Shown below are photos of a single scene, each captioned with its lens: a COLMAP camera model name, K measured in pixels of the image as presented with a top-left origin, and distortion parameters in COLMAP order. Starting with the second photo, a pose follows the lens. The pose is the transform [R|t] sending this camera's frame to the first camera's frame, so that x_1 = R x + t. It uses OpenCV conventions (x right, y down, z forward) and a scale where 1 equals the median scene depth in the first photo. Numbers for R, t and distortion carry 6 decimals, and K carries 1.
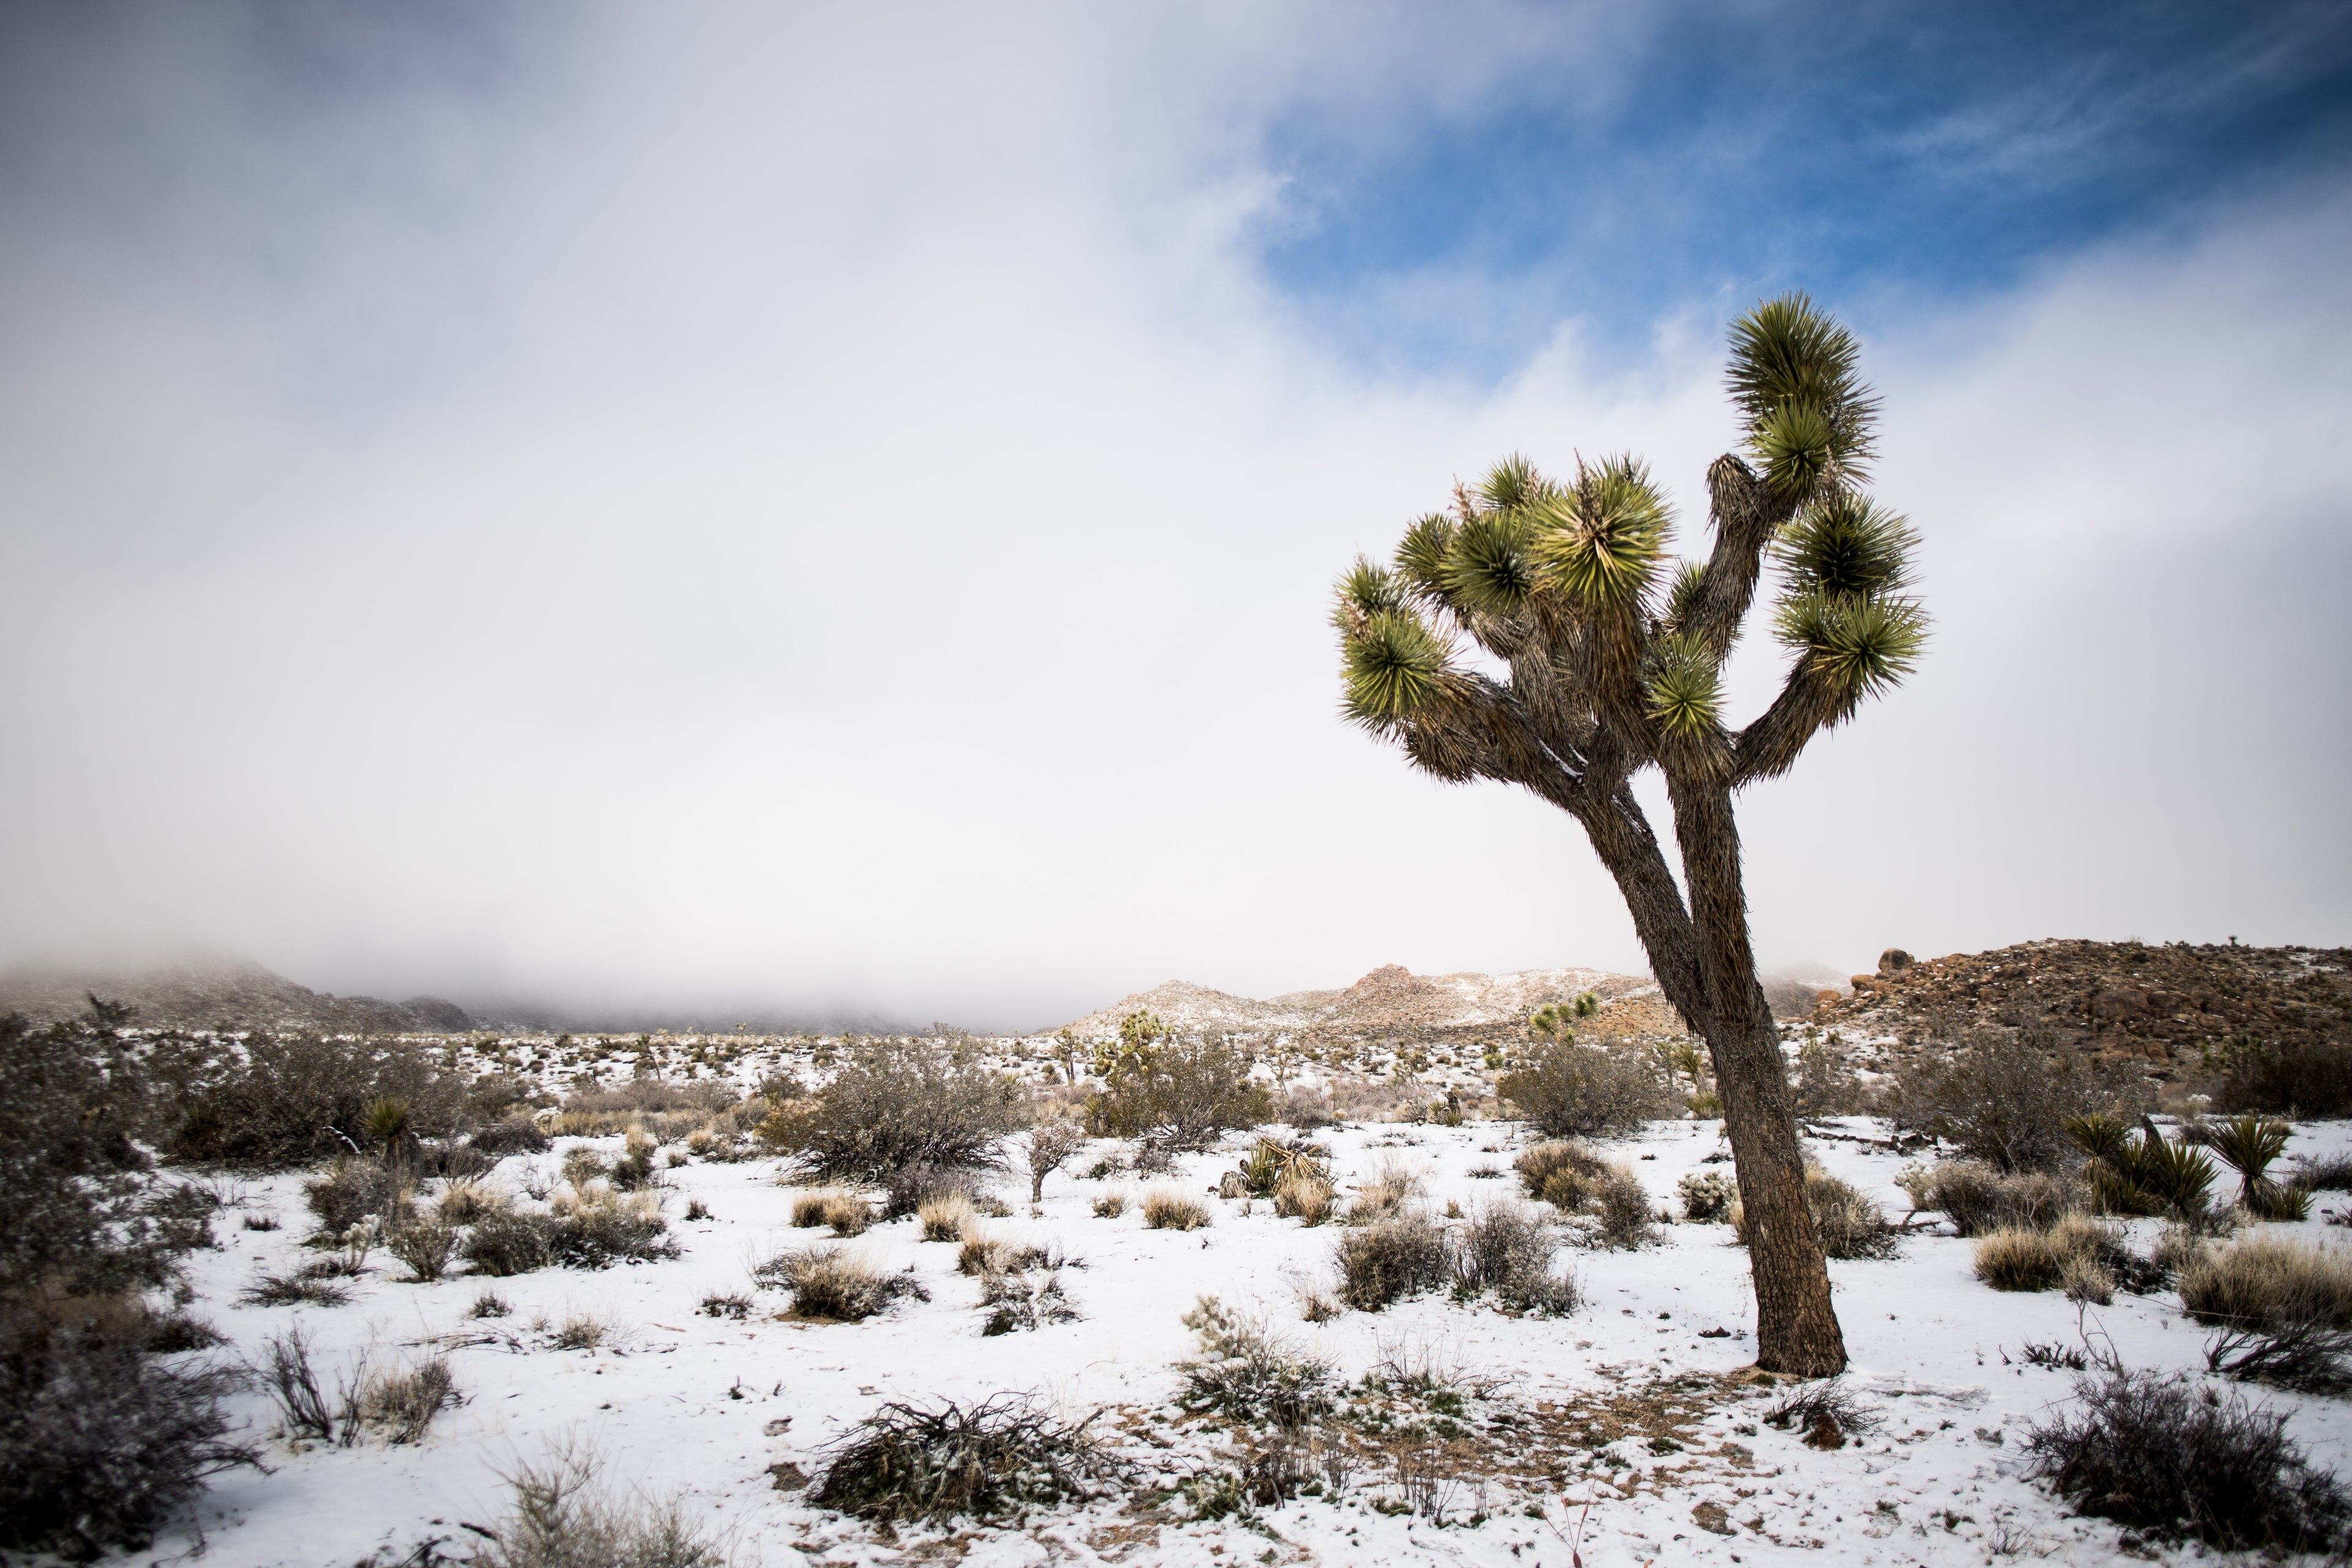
lens RADIAL K [[1369.2, 0, 1175.0], [0, 1369.2, 790.4], [0, 0, 1]] dist [-0.042078, 0.026607]
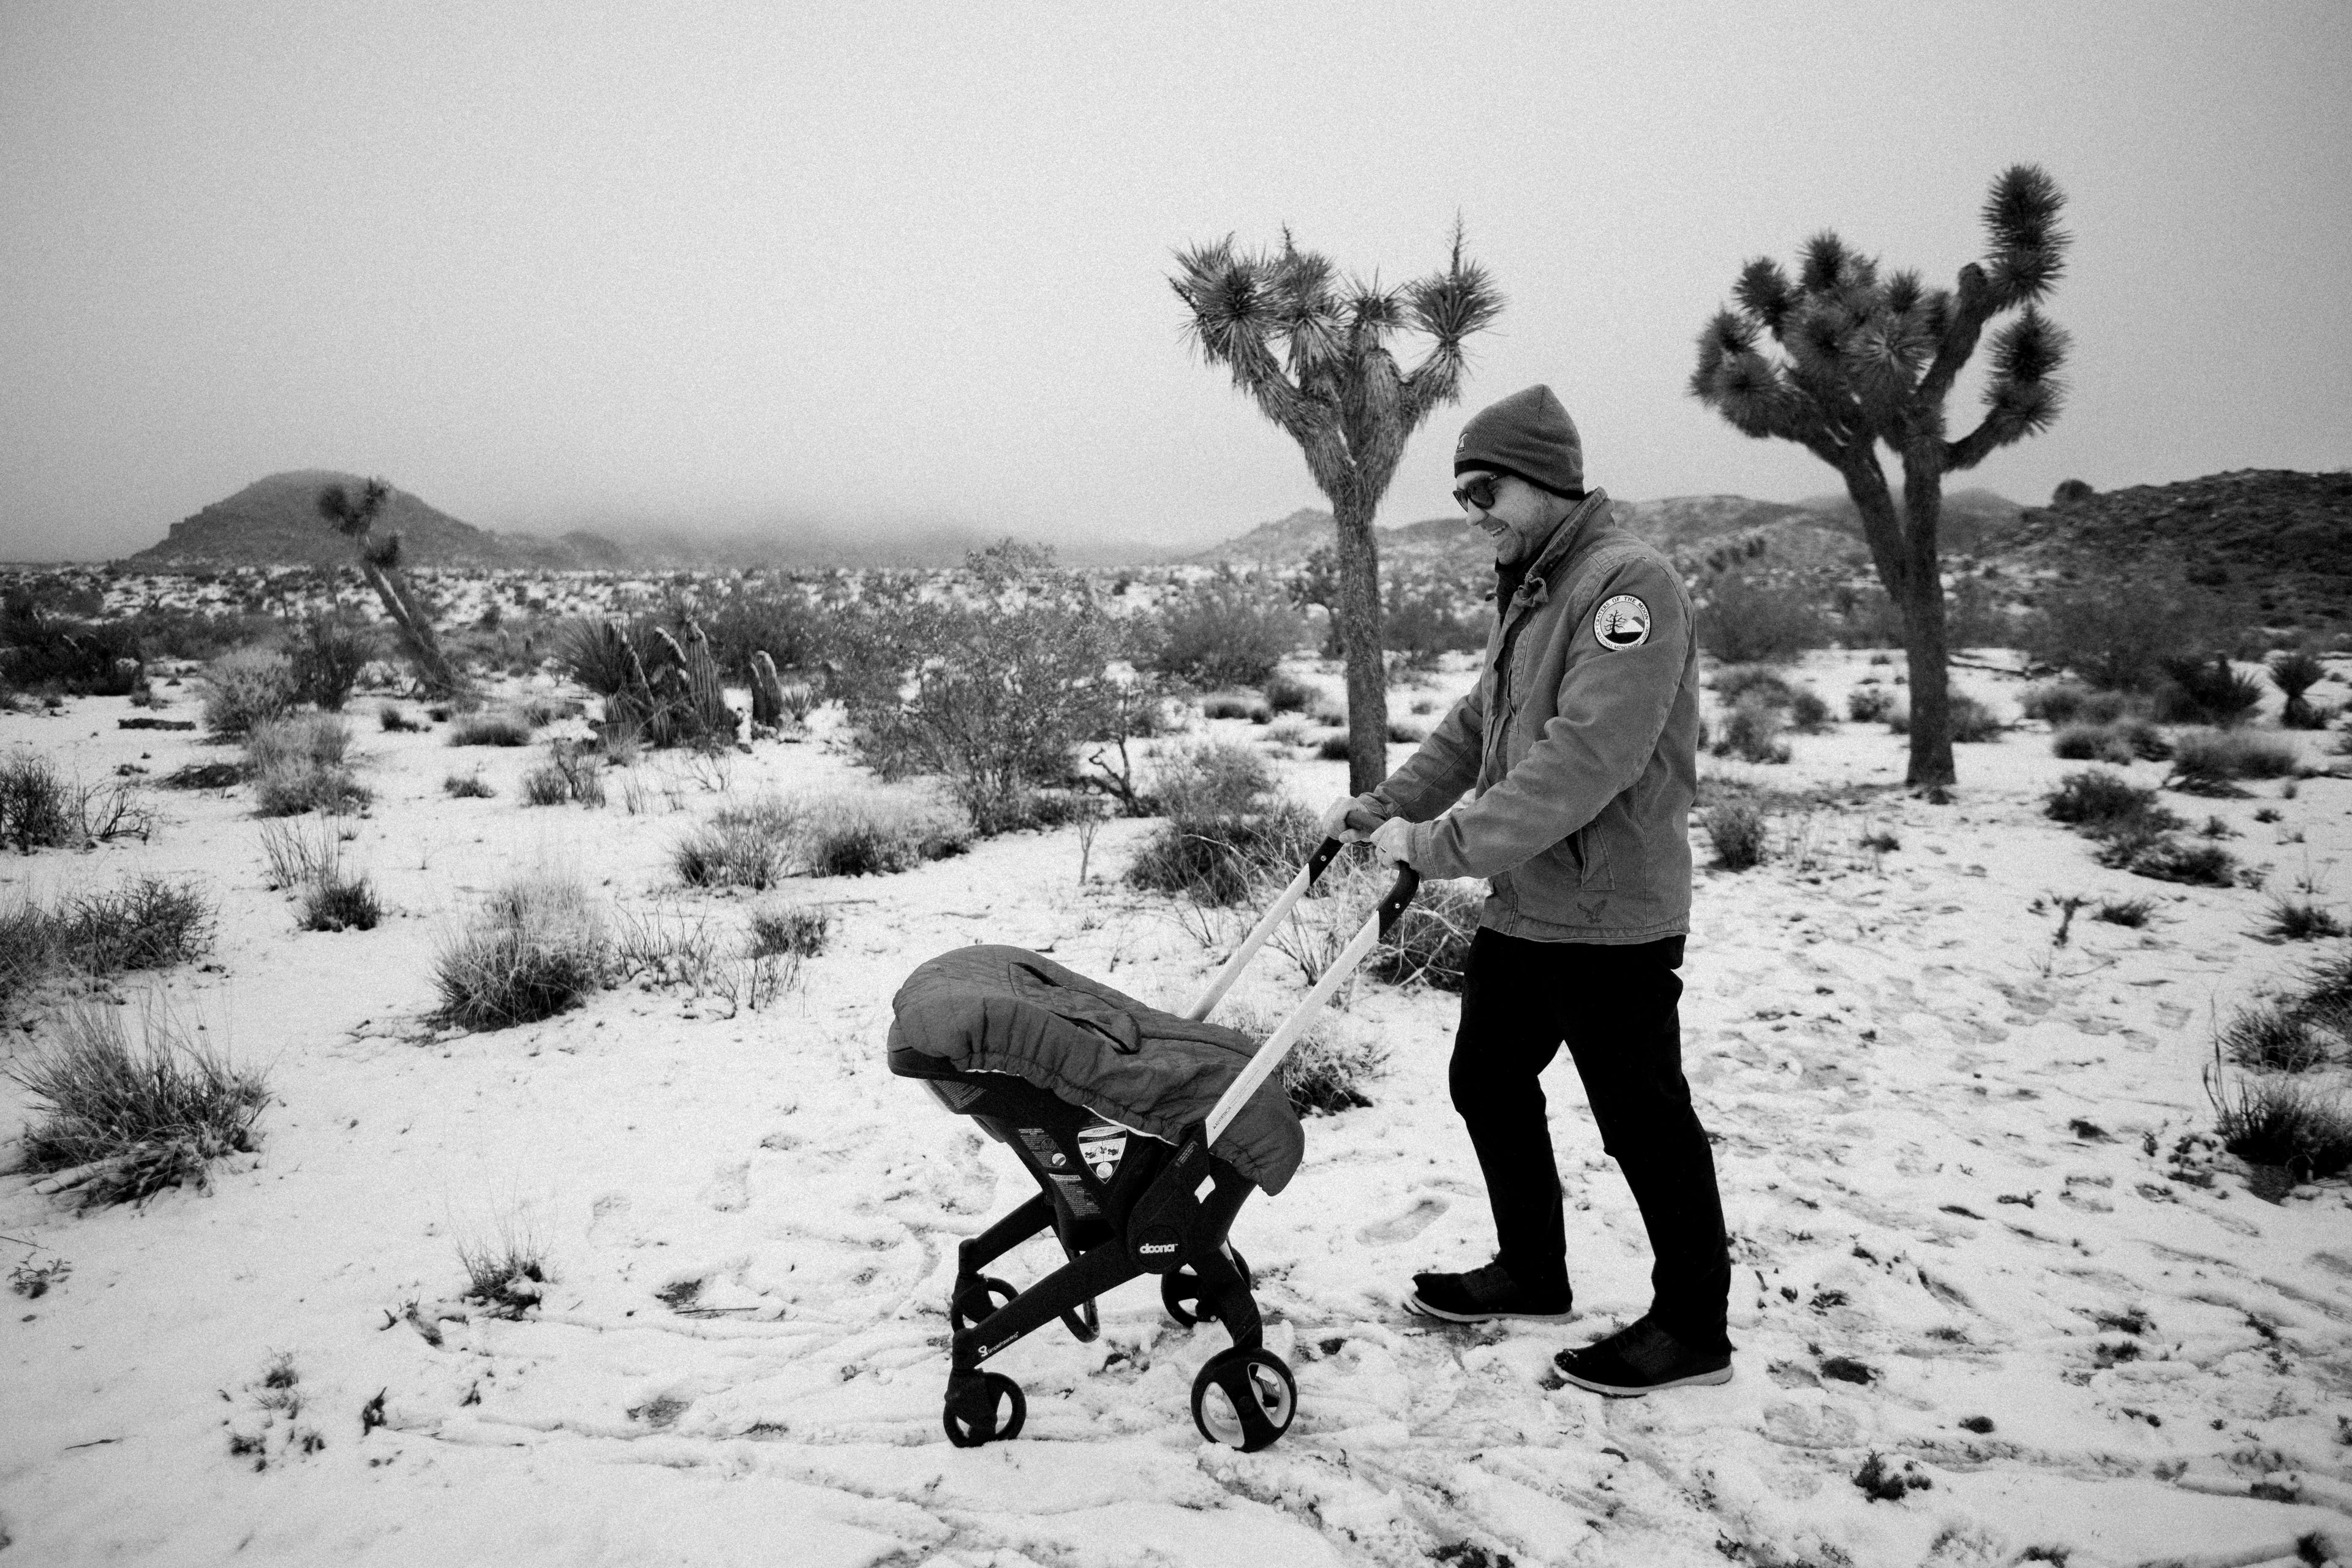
lens RADIAL K [[1369.2, 0, 1175.0], [0, 1369.2, 790.4], [0, 0, 1]] dist [-0.042078, 0.026607]
pose [[0.995803, 0.013913, -0.090463, -0.043976], [0.017263, 0.942089, 0.334919, -0.022226], [0.089884, -0.335075, 0.937894, -0.092351]]
